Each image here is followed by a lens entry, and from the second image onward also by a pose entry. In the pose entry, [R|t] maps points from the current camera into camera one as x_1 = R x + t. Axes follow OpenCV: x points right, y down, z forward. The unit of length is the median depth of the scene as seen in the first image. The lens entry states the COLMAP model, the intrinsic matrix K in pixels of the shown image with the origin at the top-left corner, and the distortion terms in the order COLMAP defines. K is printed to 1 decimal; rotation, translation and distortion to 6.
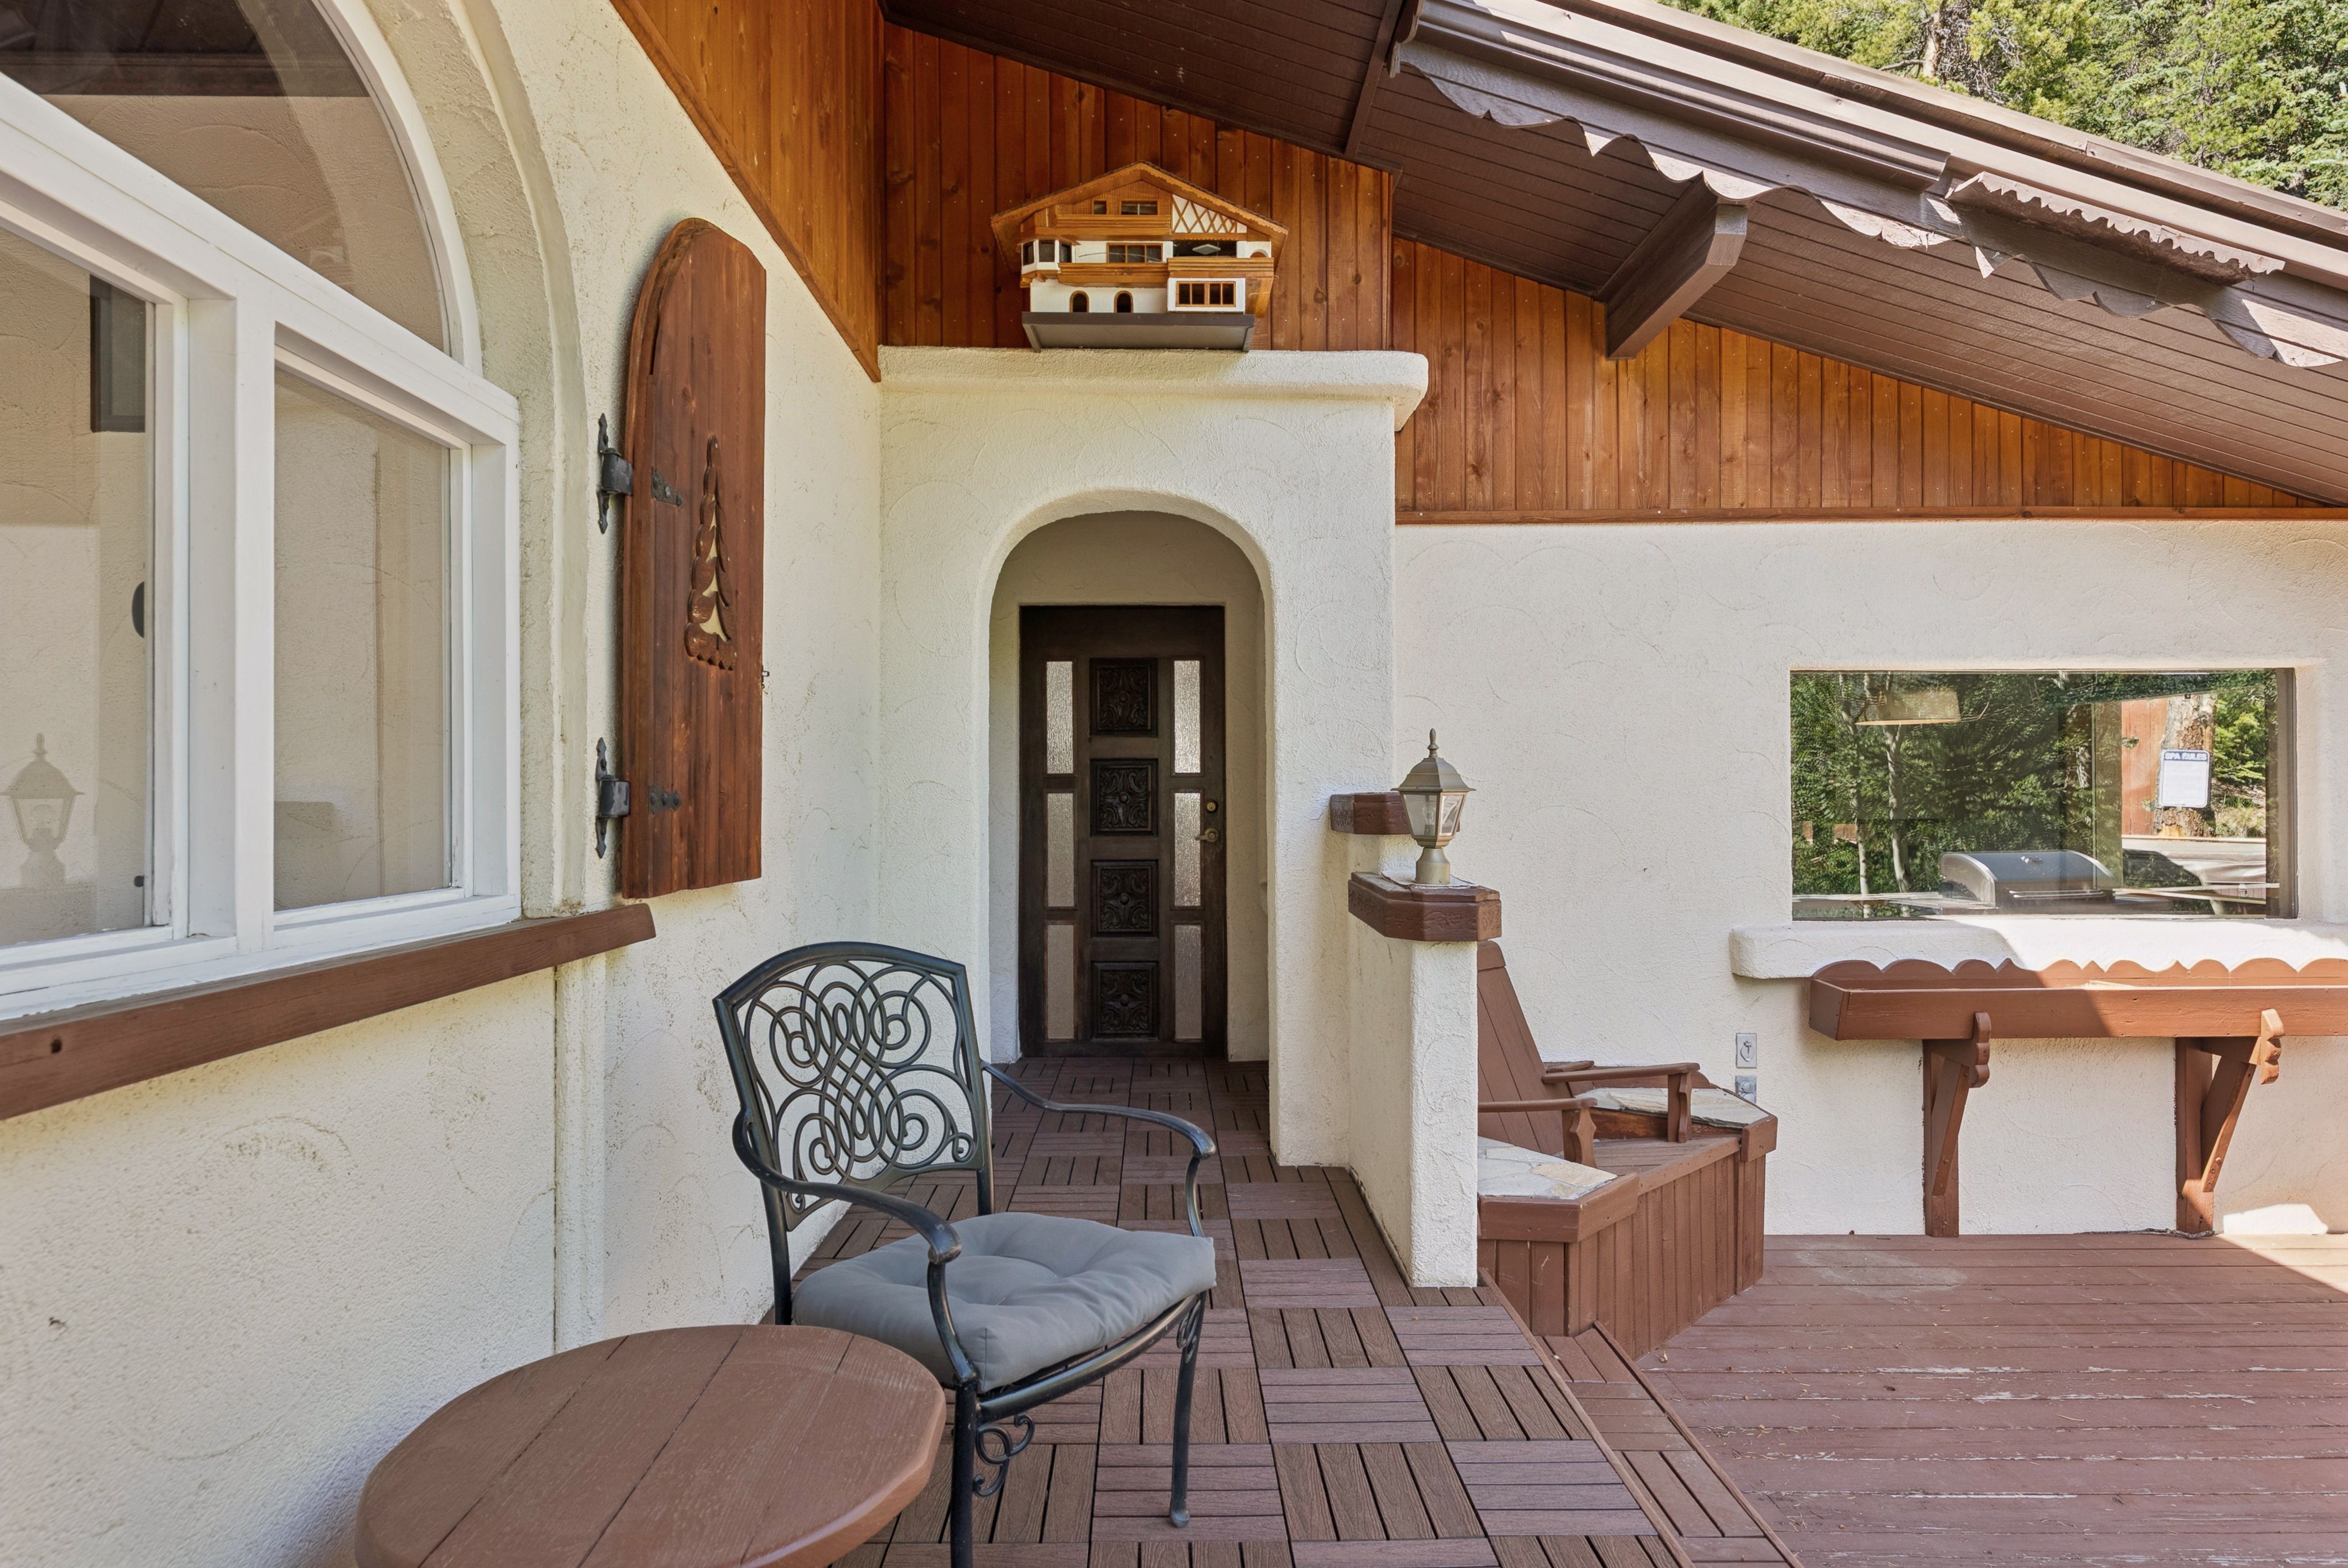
lens RADIAL K [[1311.5, 0, 1174.0], [0, 1311.5, 784.0], [0, 0, 1]] dist [-0.002189, 0.000045]
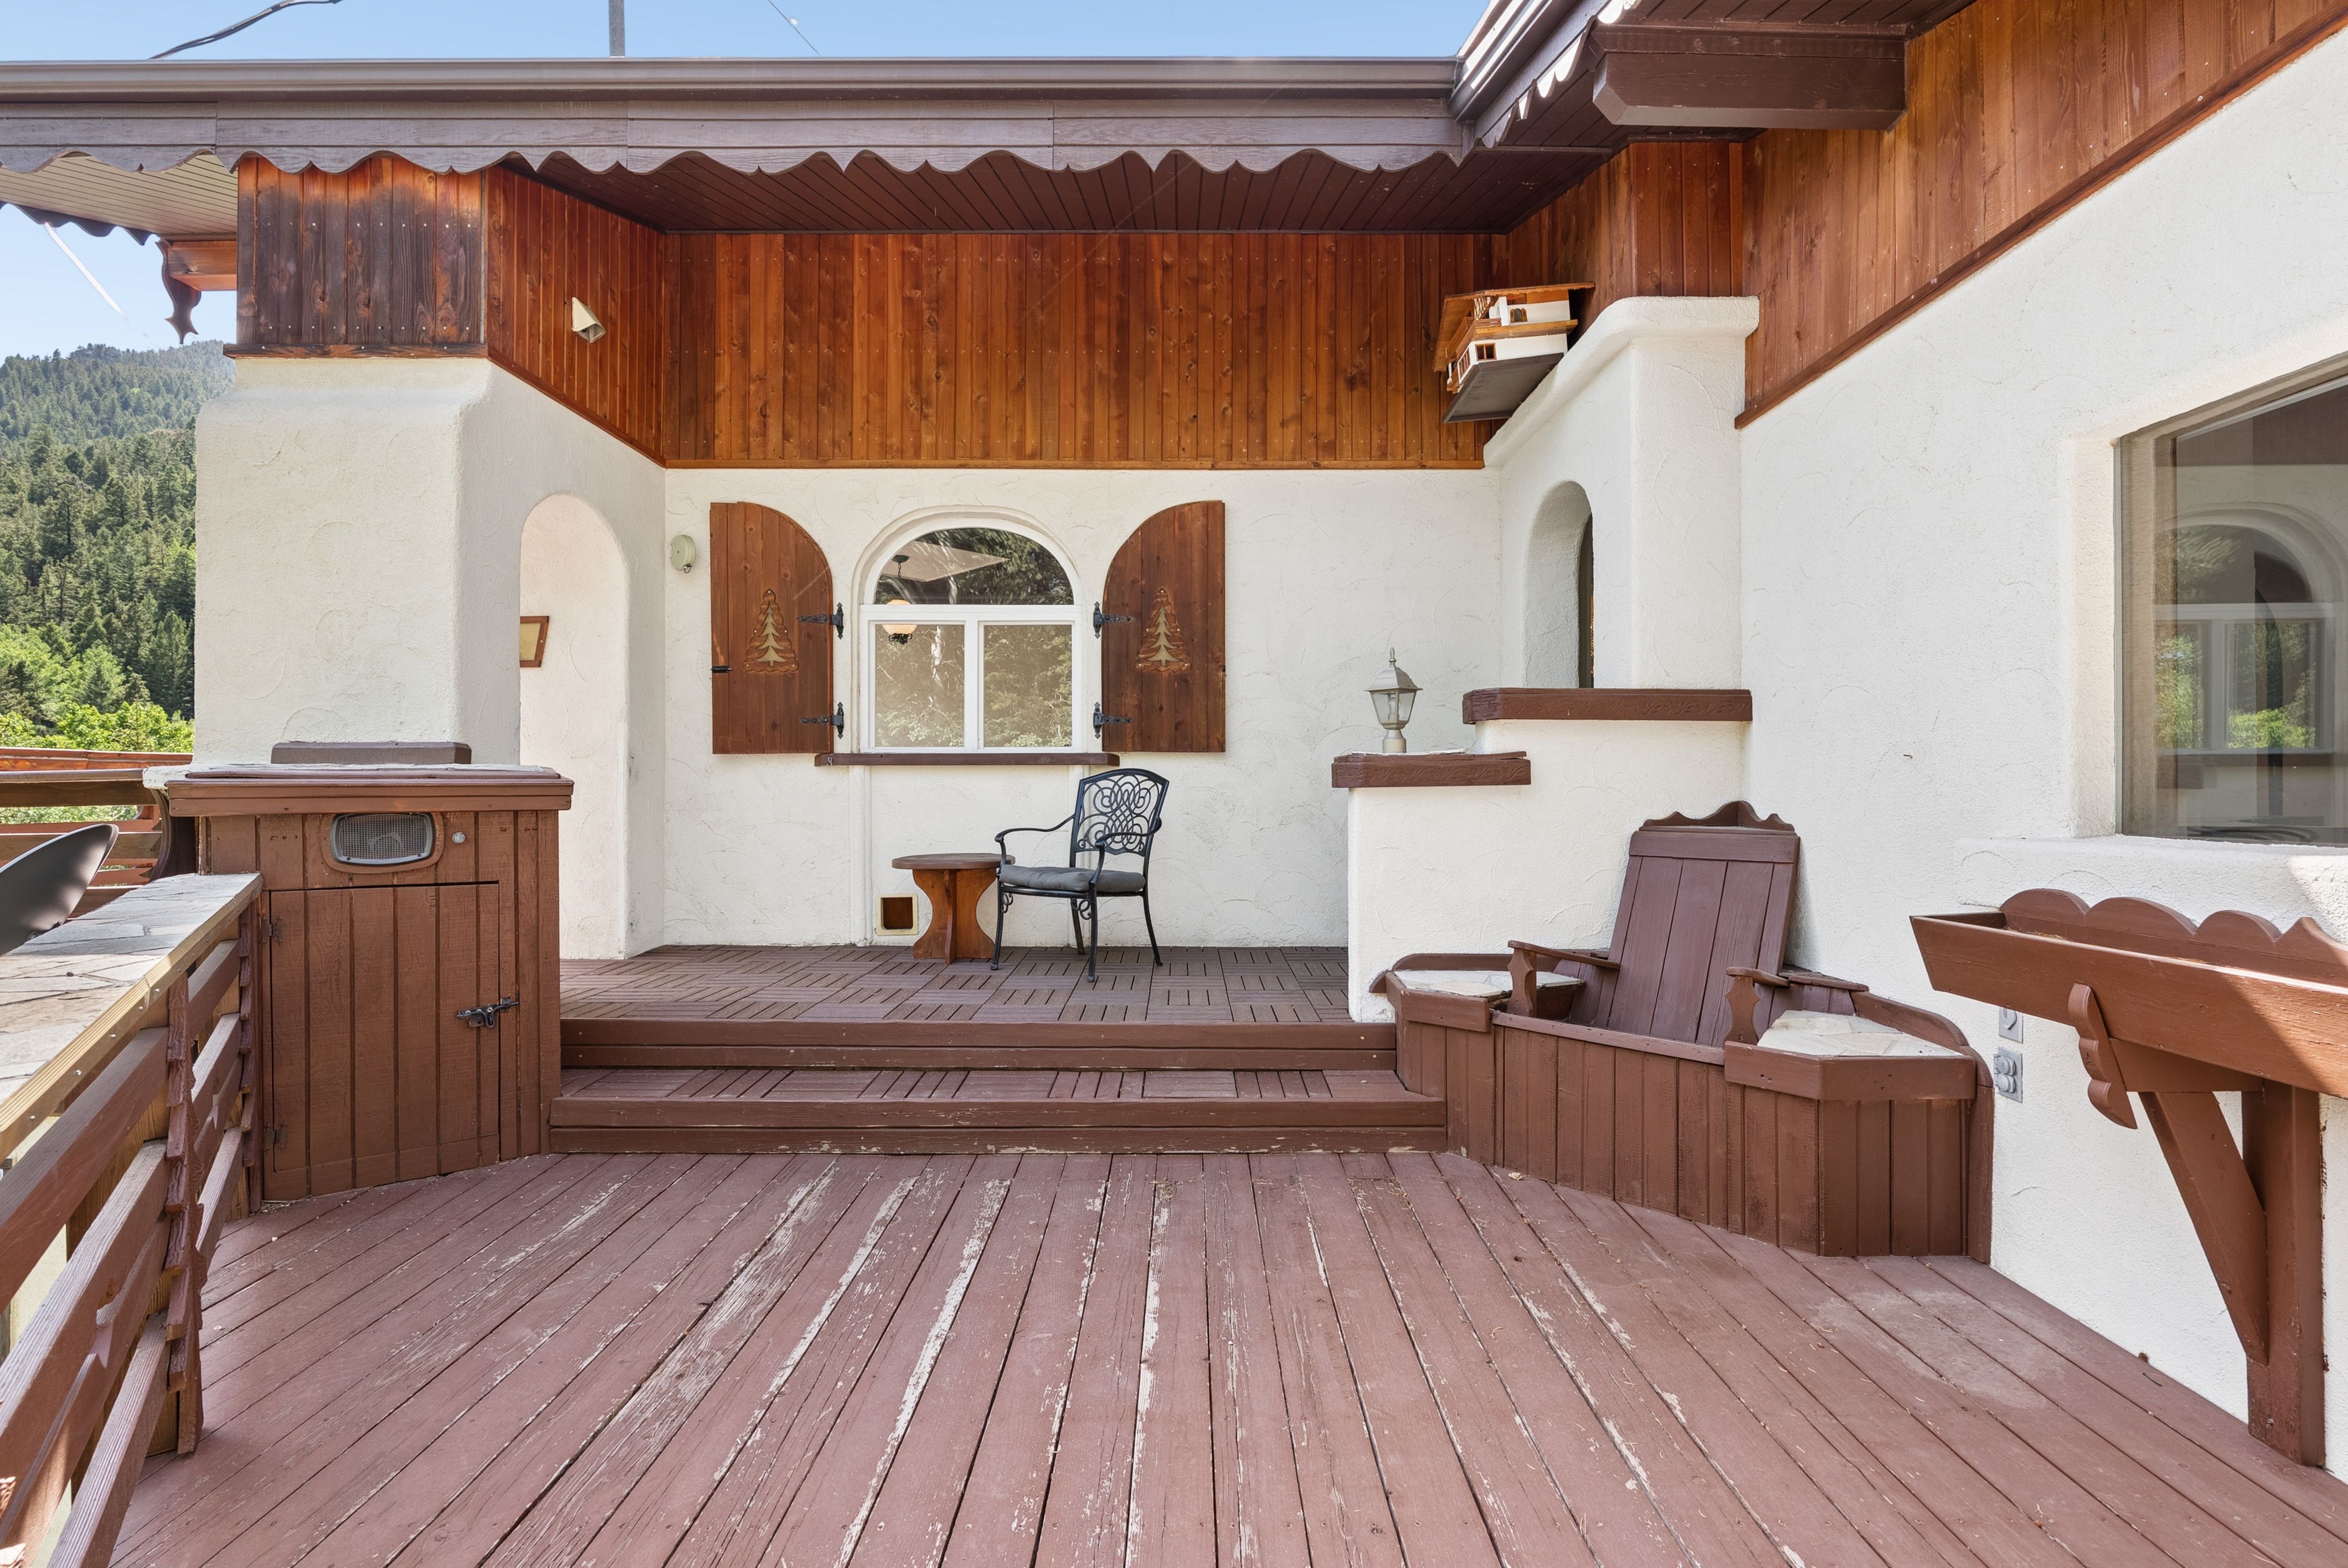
lens RADIAL K [[1079.0, 0, 1174.0], [0, 1079.0, 784.0], [0, 0, 1]] dist [0.001093, 0.000235]
pose [[-0.024888, 0.001976, -0.999688, 1.138908], [0.010858, 0.999940, 0.001706, 0.084479], [0.999631, -0.010812, -0.024907, 0.640174]]
